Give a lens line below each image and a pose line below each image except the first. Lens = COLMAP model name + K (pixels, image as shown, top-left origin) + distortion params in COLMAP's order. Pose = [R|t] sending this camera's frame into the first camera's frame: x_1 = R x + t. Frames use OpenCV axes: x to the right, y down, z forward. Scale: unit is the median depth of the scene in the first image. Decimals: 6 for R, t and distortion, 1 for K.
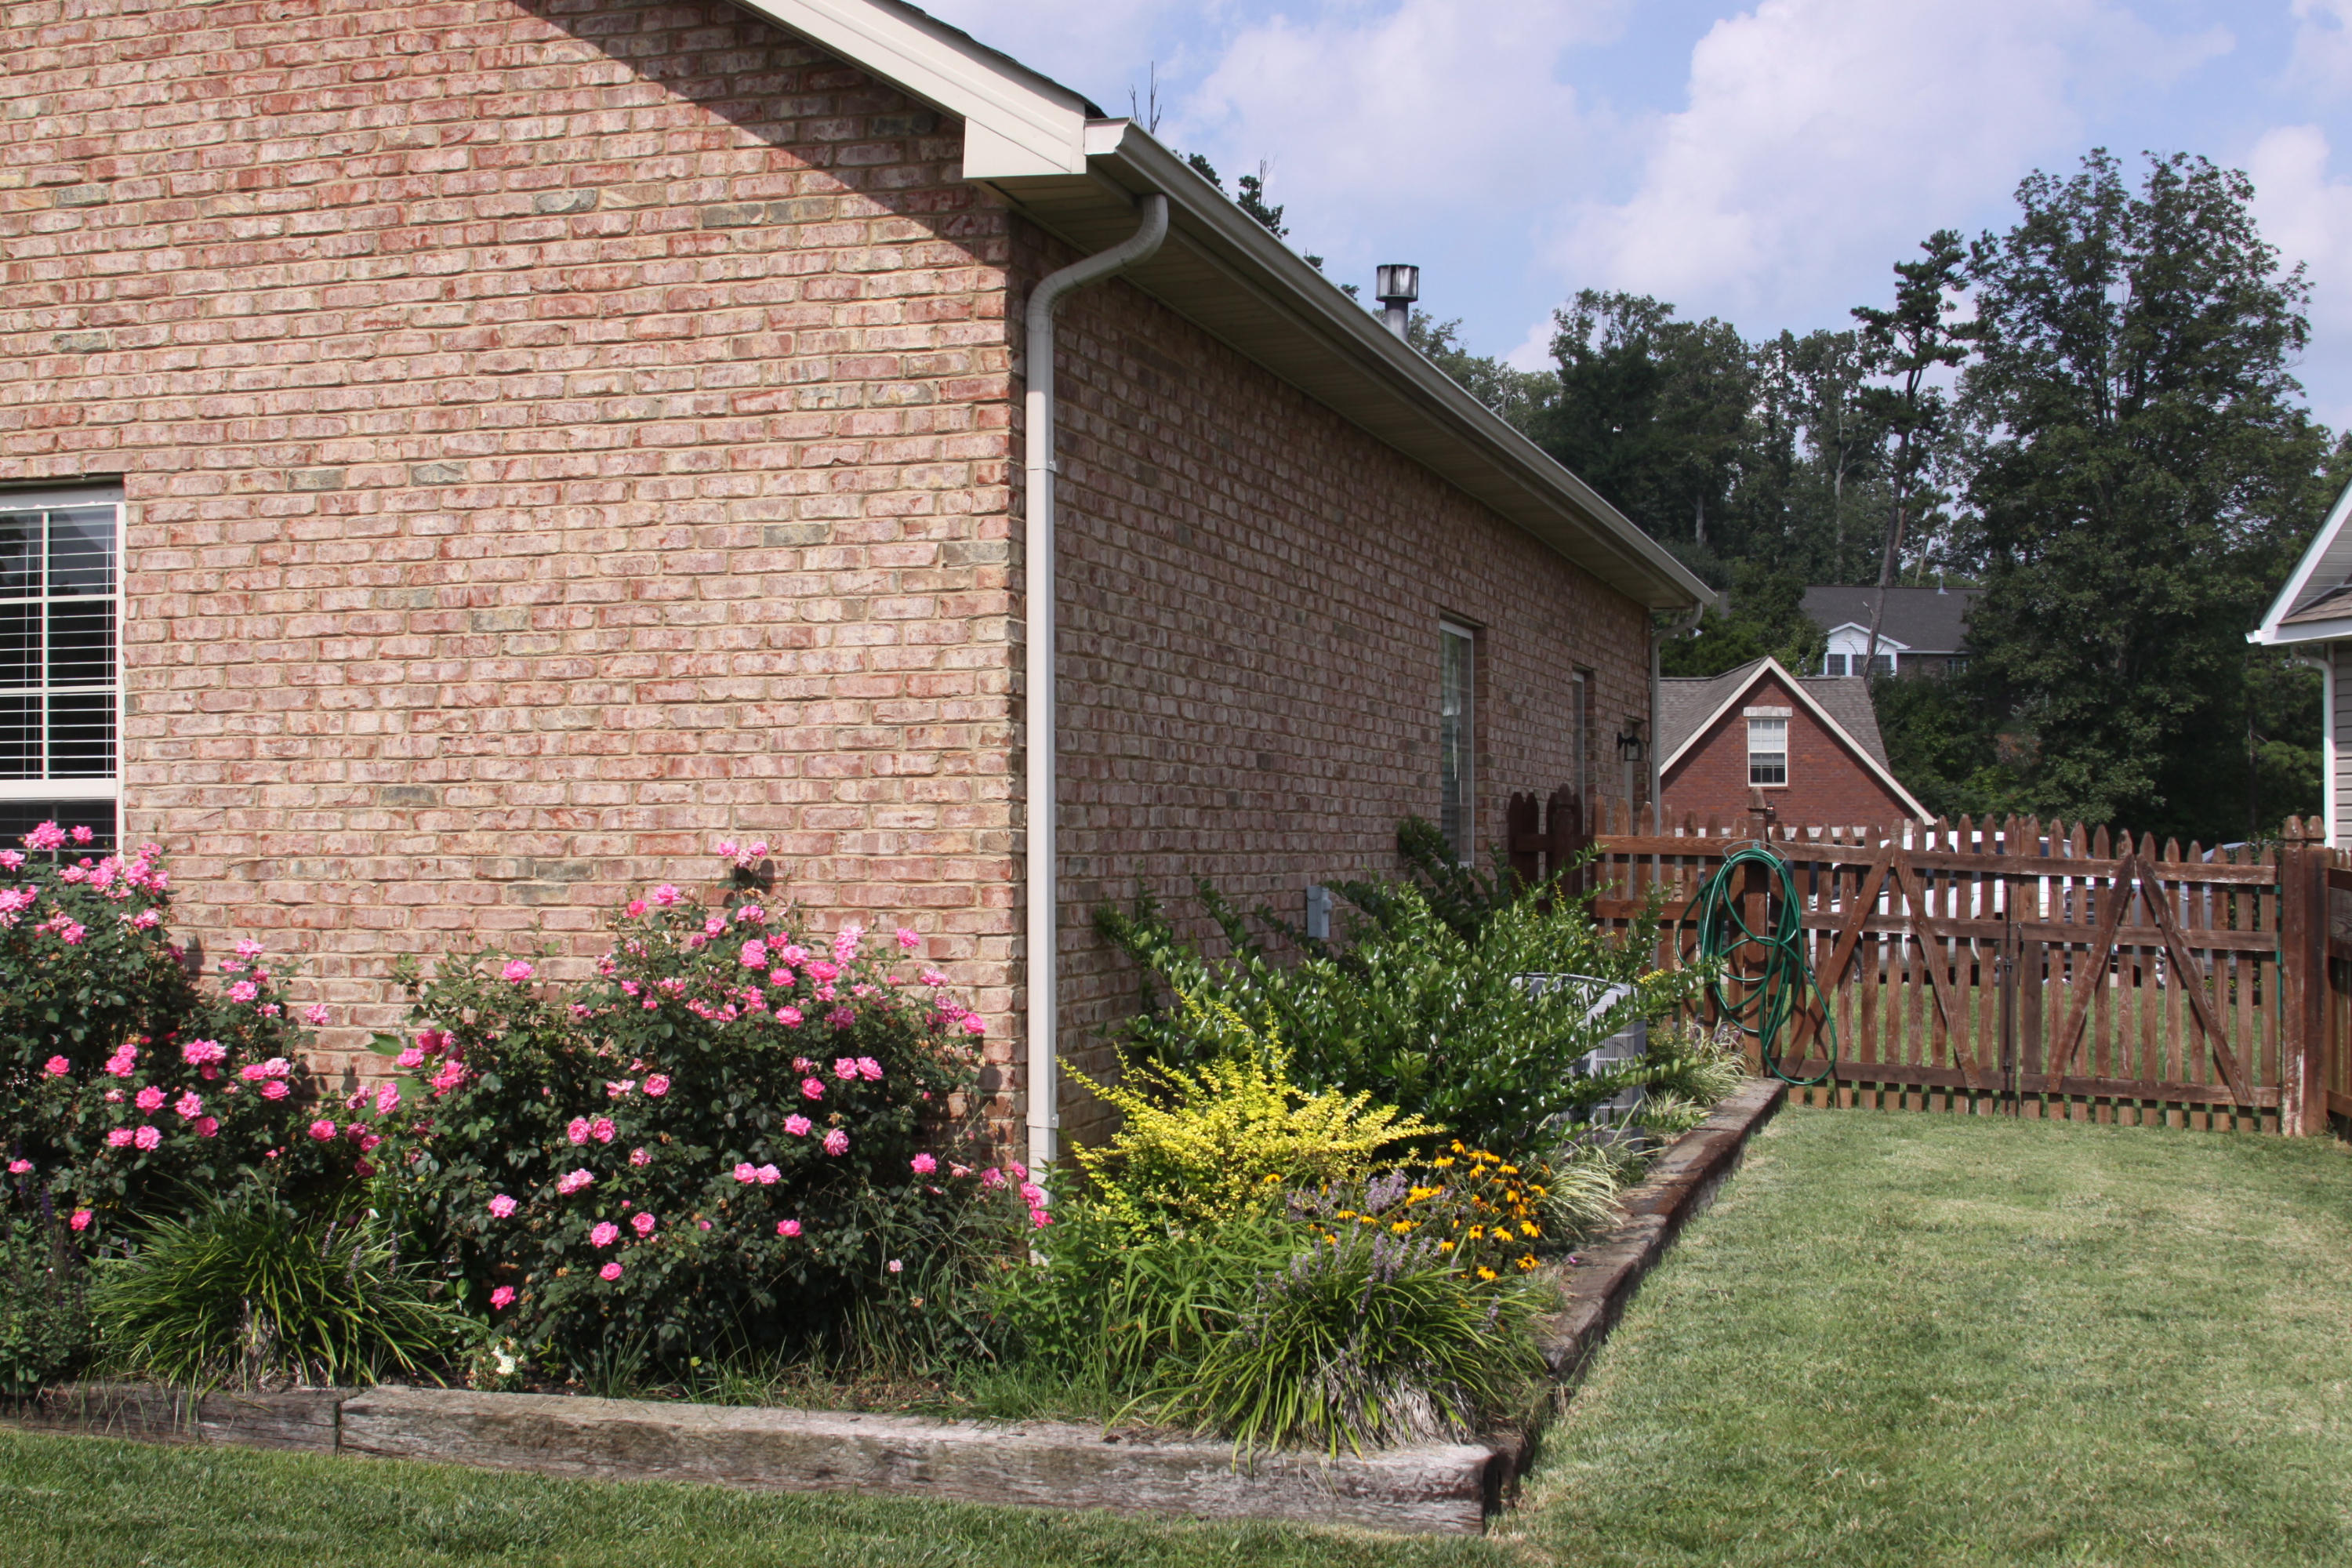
lens RADIAL K [[3111.9, 0, 1175.5], [0, 3111.9, 808.0], [0, 0, 1]] dist [-0.176235, 0.230379]
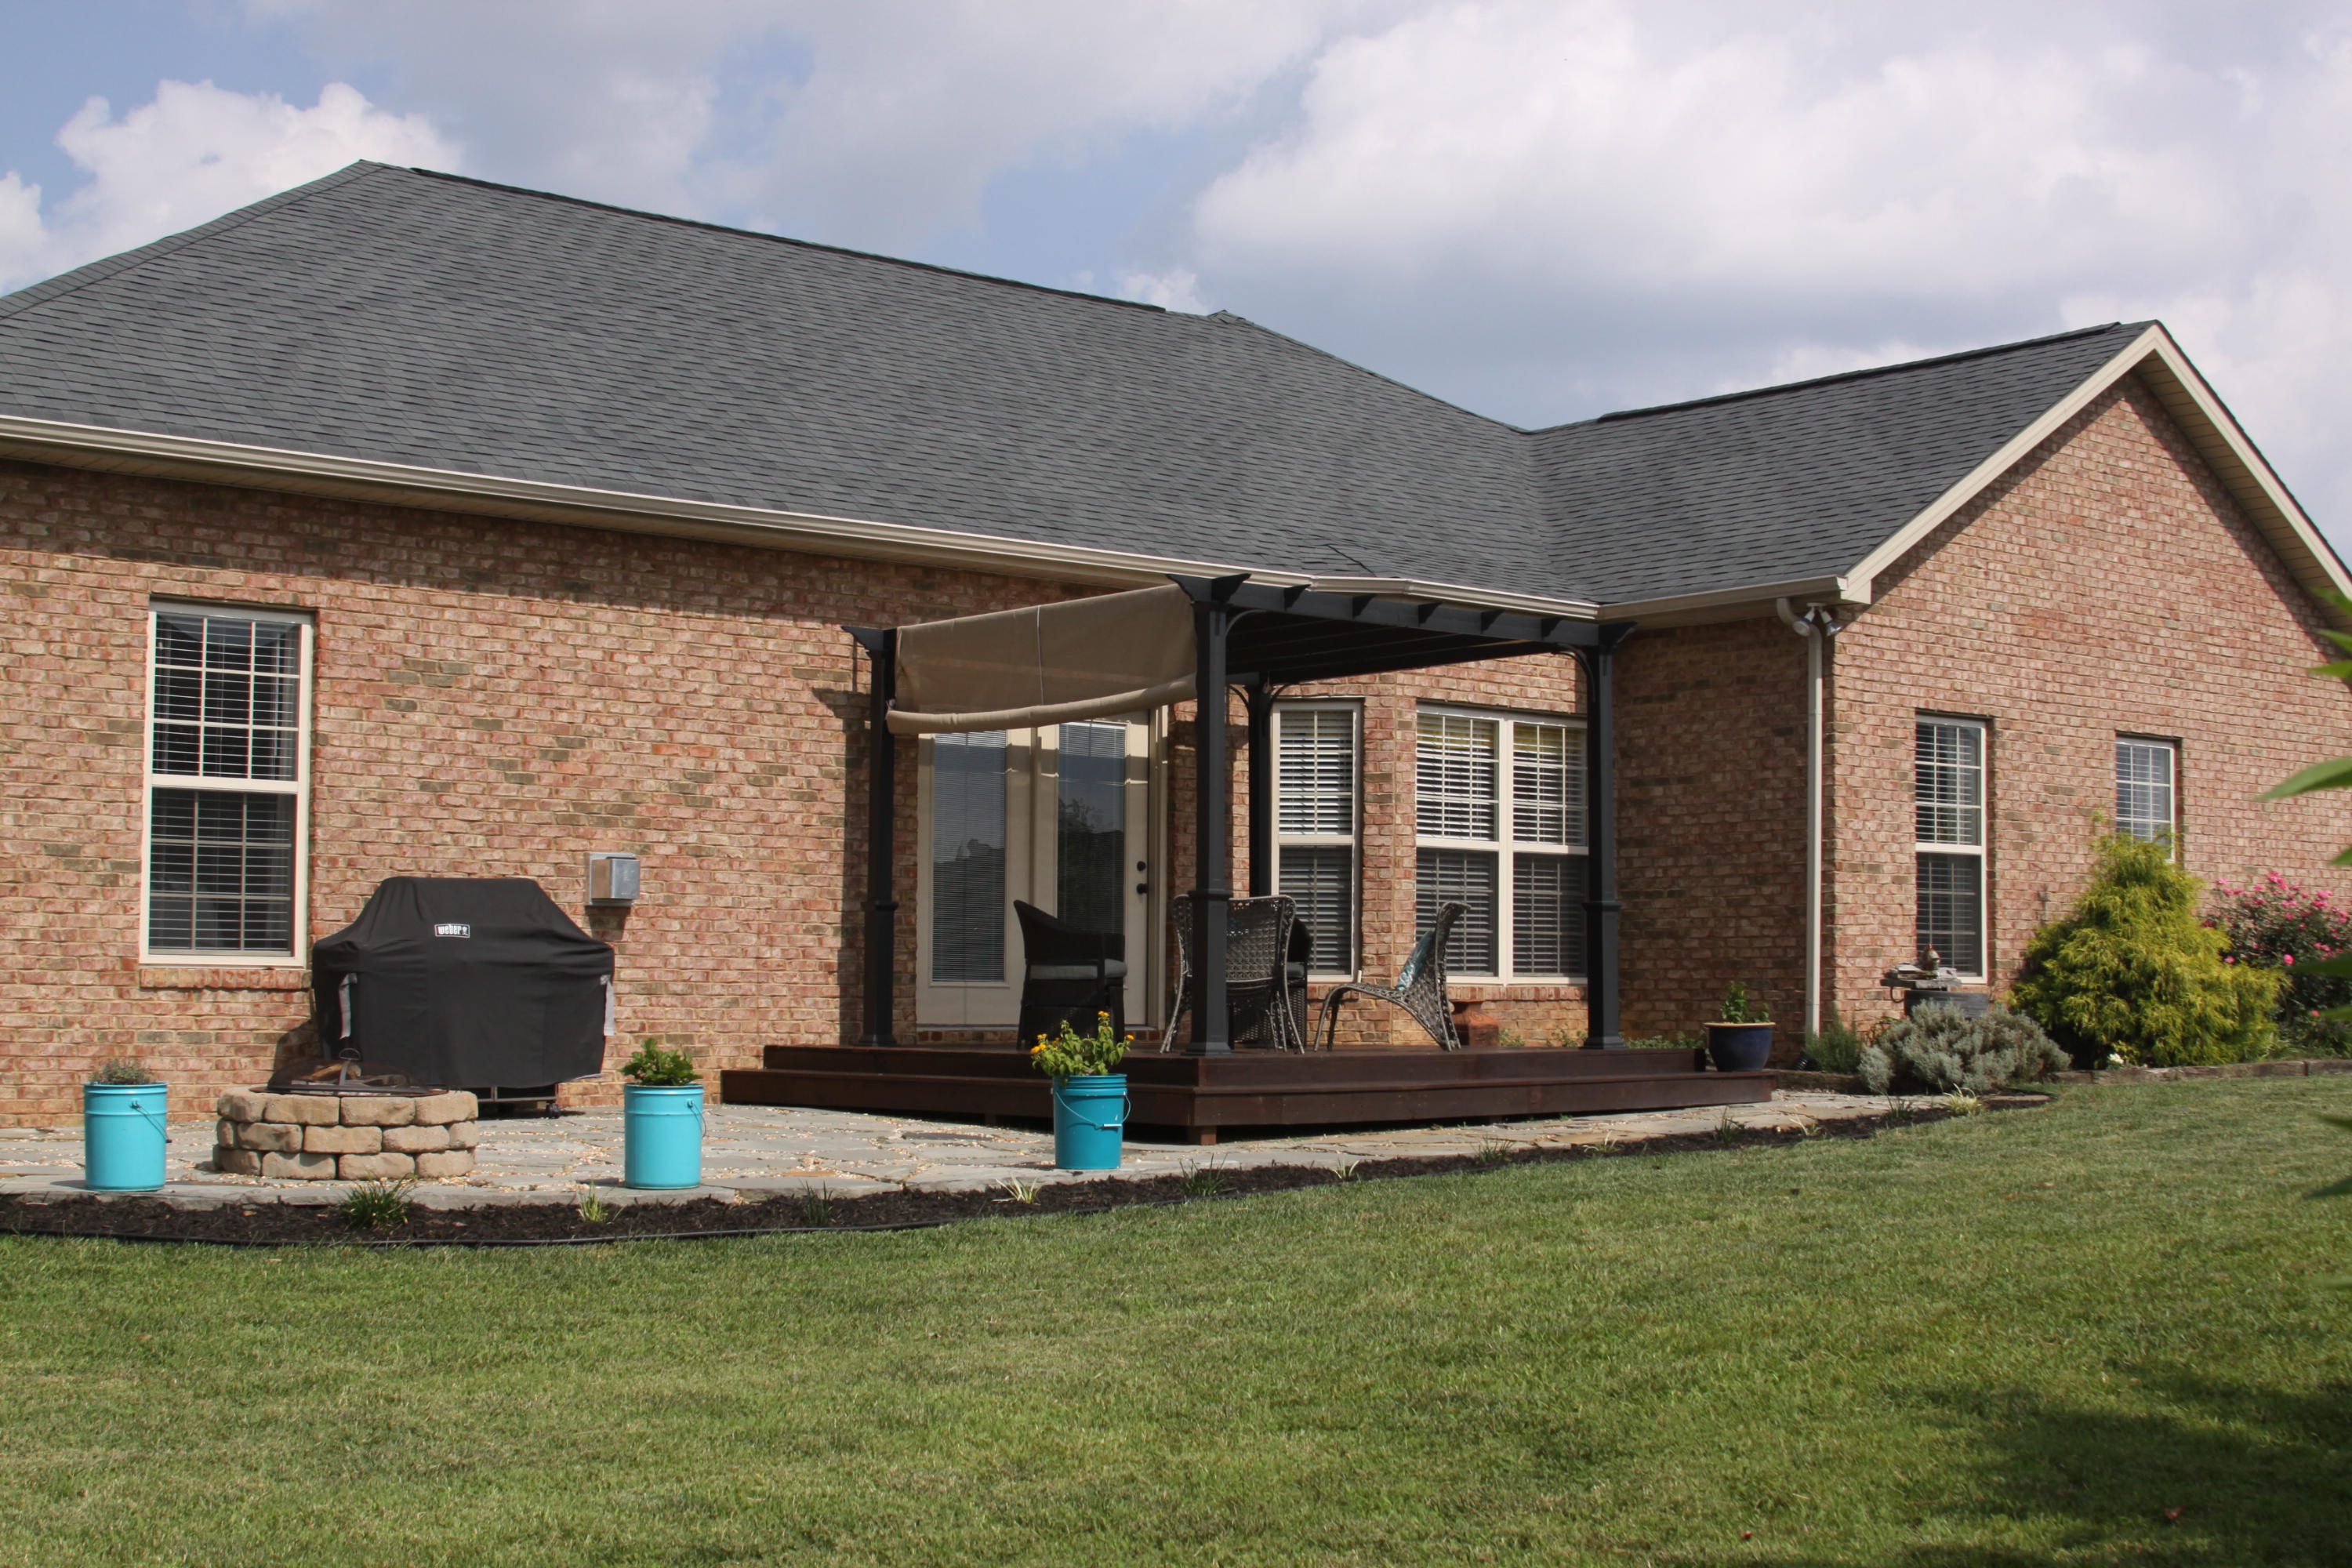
lens RADIAL K [[3111.9, 0, 1175.5], [0, 3111.9, 808.0], [0, 0, 1]] dist [-0.176235, 0.230379]
pose [[0.528293, 0.053276, 0.847389, -2.976679], [-0.022938, 0.998561, -0.048480, 0.091949], [-0.848752, 0.006175, 0.528755, 0.371727]]
